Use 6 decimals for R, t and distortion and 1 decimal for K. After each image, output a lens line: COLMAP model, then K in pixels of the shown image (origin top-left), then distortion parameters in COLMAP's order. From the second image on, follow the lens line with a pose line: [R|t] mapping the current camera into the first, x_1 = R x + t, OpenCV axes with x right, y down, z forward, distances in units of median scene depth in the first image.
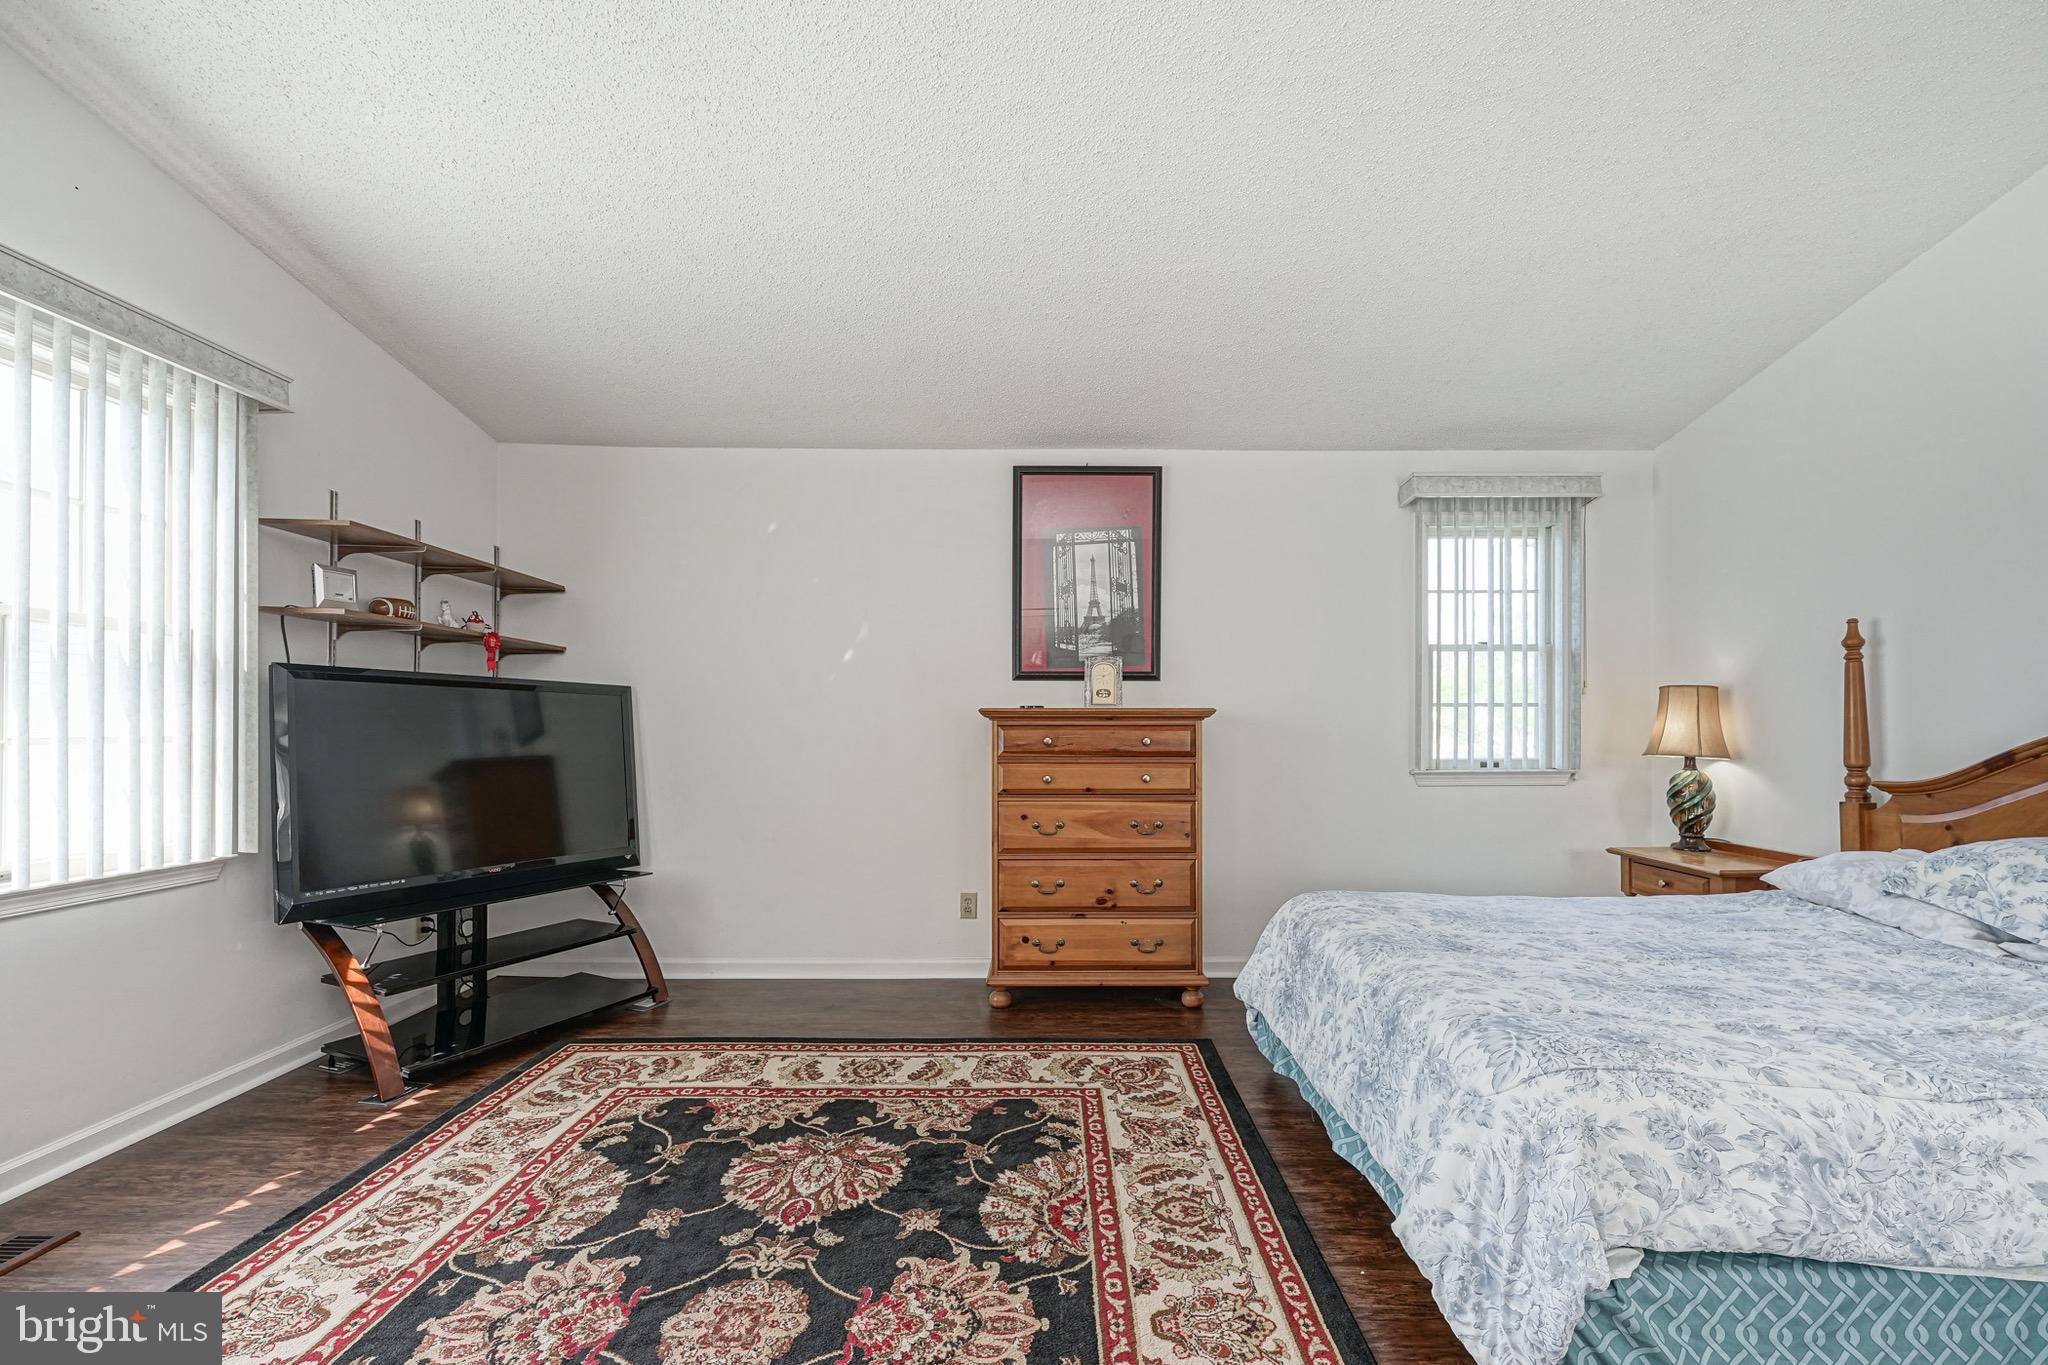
lens RADIAL K [[839.2, 0, 1062.7], [0, 839.2, 723.4], [0, 0, 1]] dist [-0.000245, 0.000142]
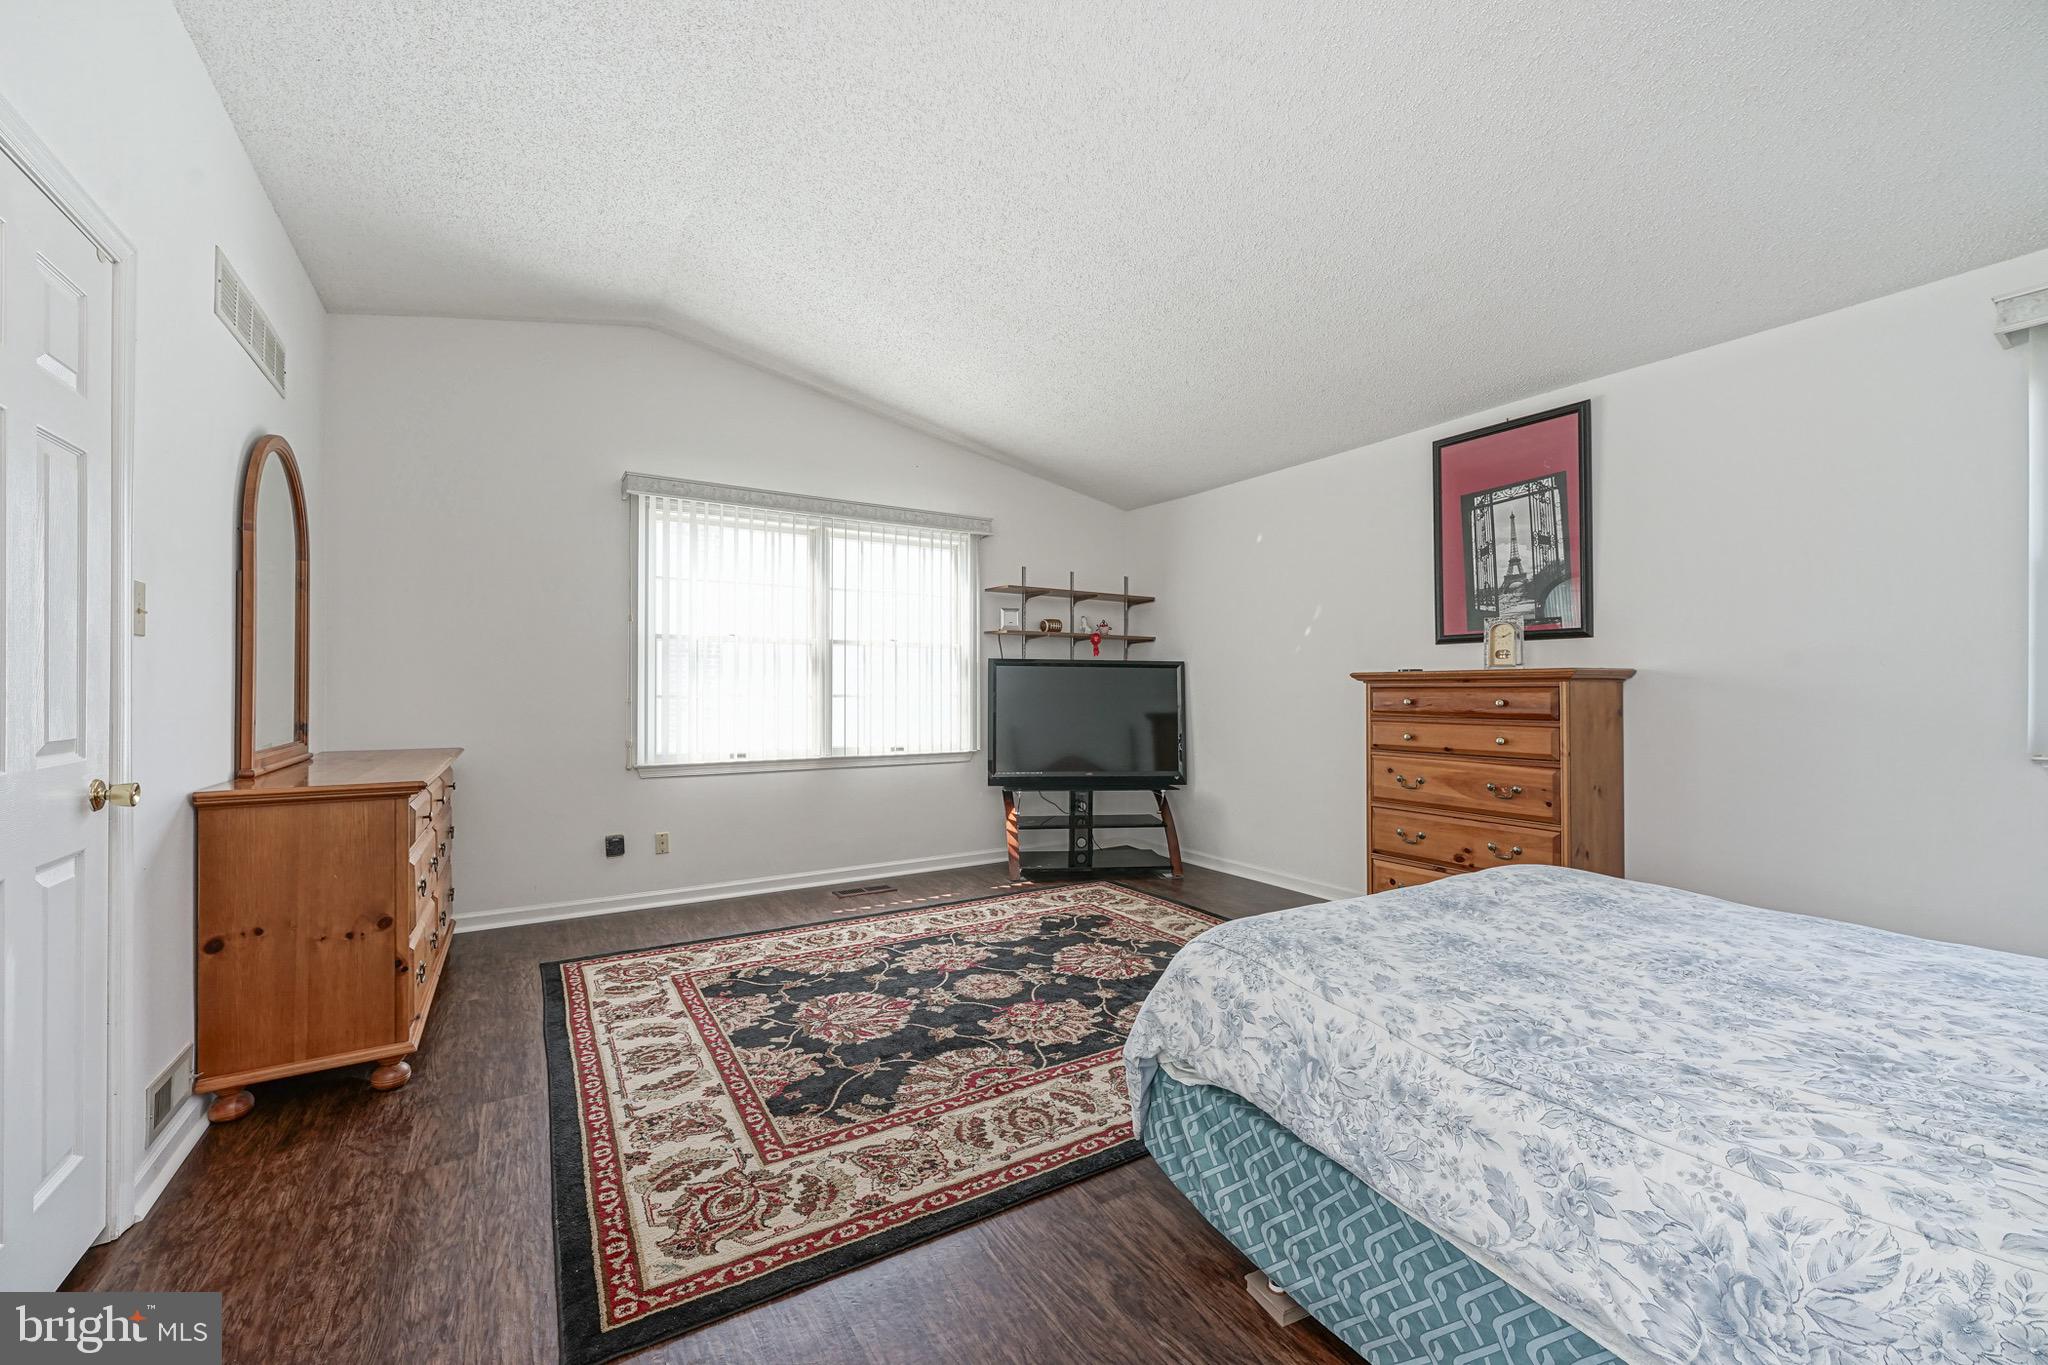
lens RADIAL K [[818.6, 0, 1017.9], [0, 818.6, 683.8], [0, 0, 1]] dist [0.000113, 0.000268]
pose [[0.513081, -0.008168, -0.858302, 0.770329], [0.006222, 0.999964, -0.005796, 0.000755], [0.858318, -0.002366, 0.513113, 0.029692]]
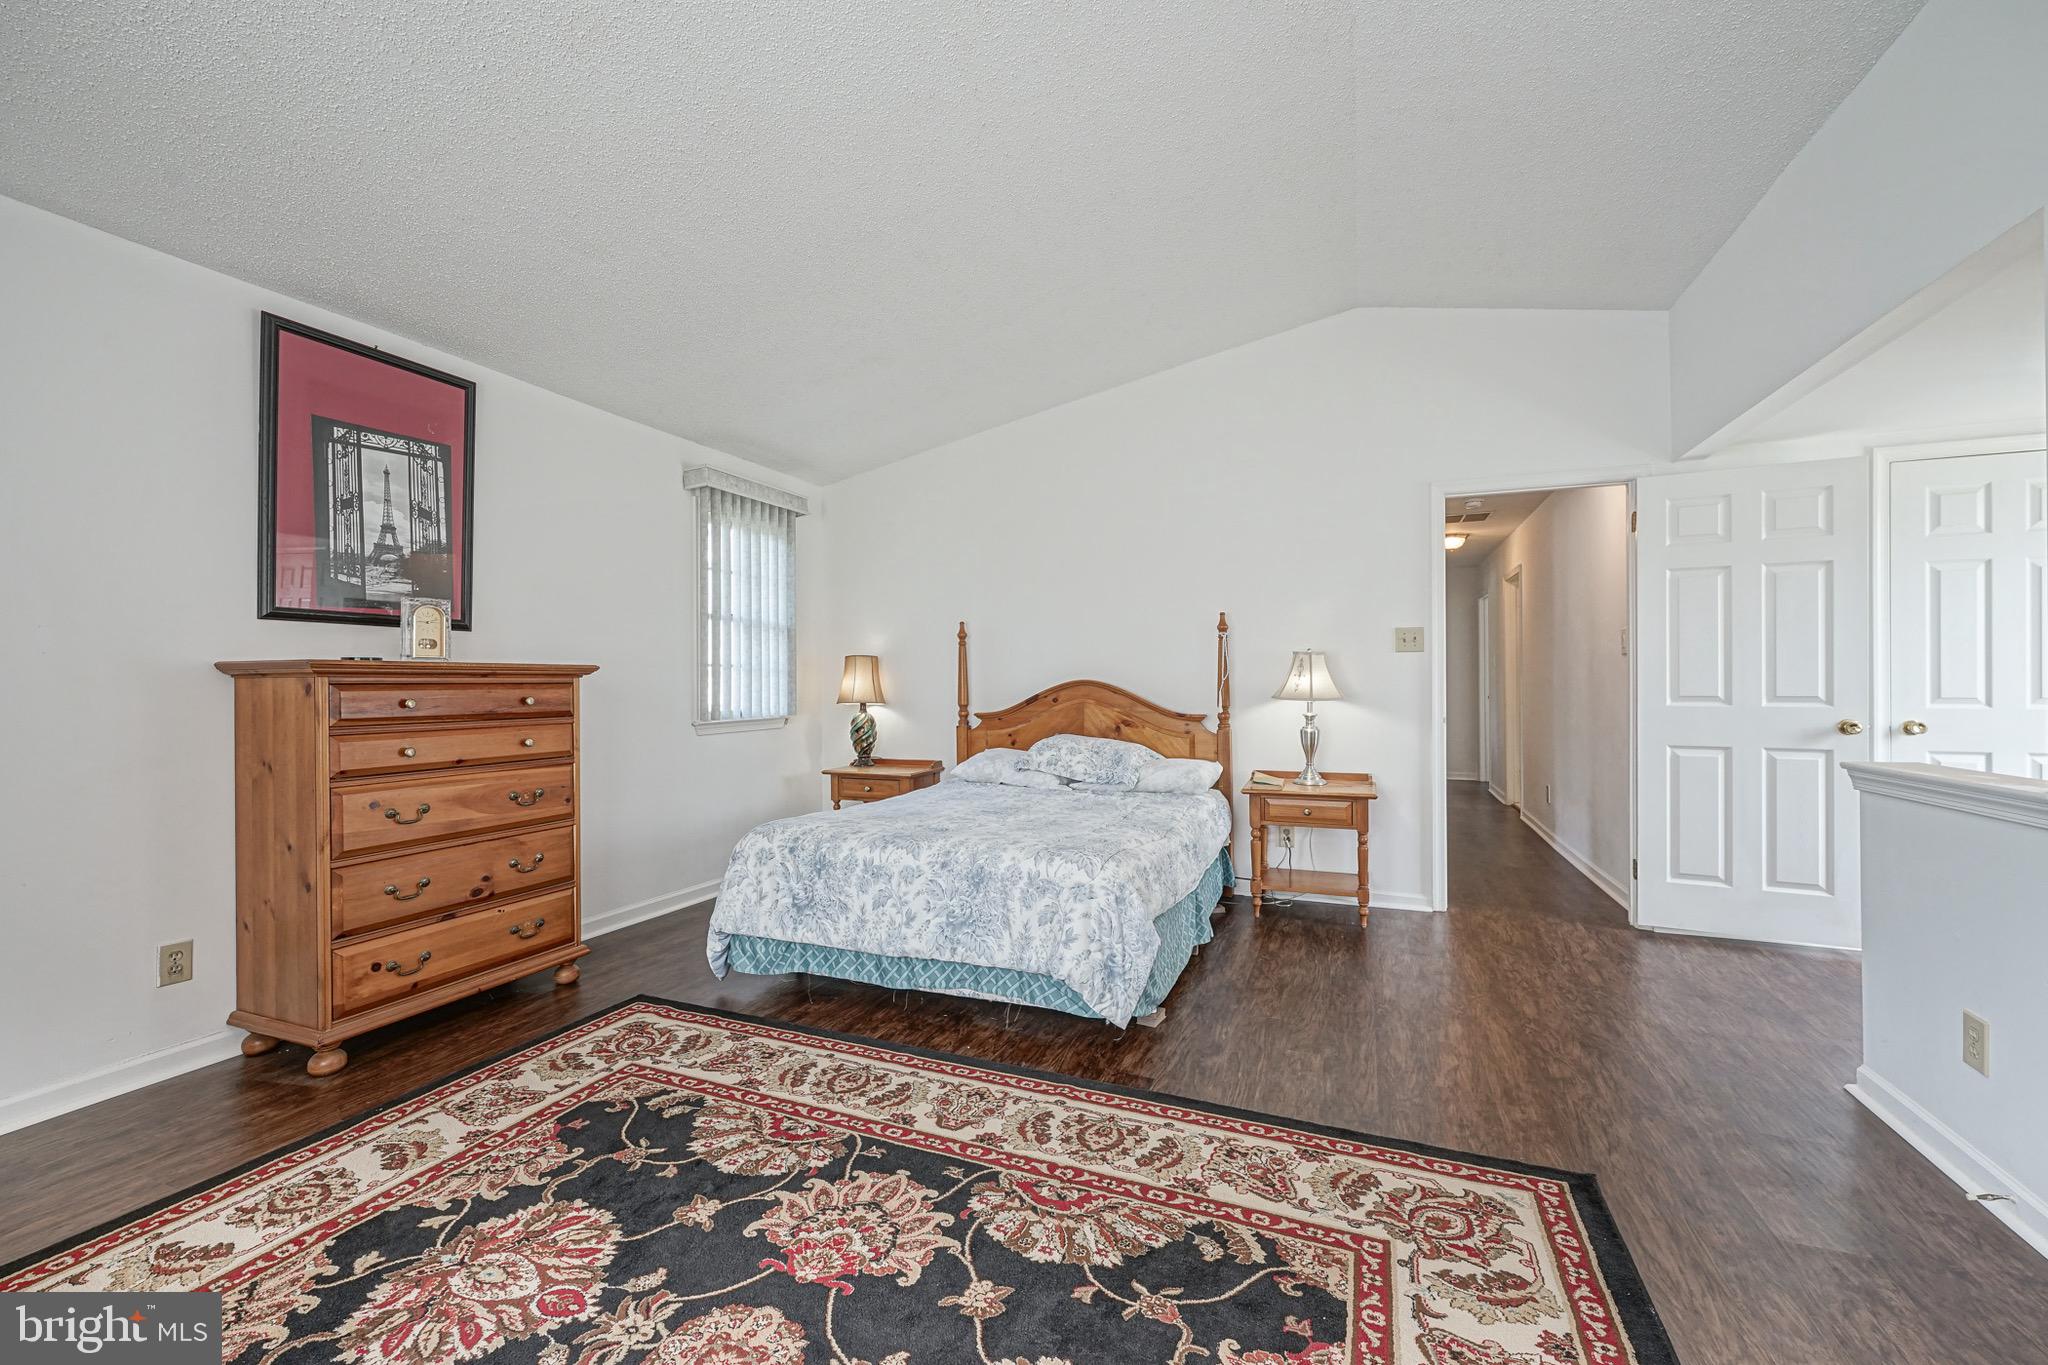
lens RADIAL K [[818.6, 0, 1017.9], [0, 818.6, 683.8], [0, 0, 1]] dist [0.000113, 0.000268]
pose [[0.396426, -0.003546, 0.918060, -0.602011], [-0.000146, 0.999992, 0.003925, -0.000797], [-0.918067, -0.001690, 0.396422, 0.215158]]
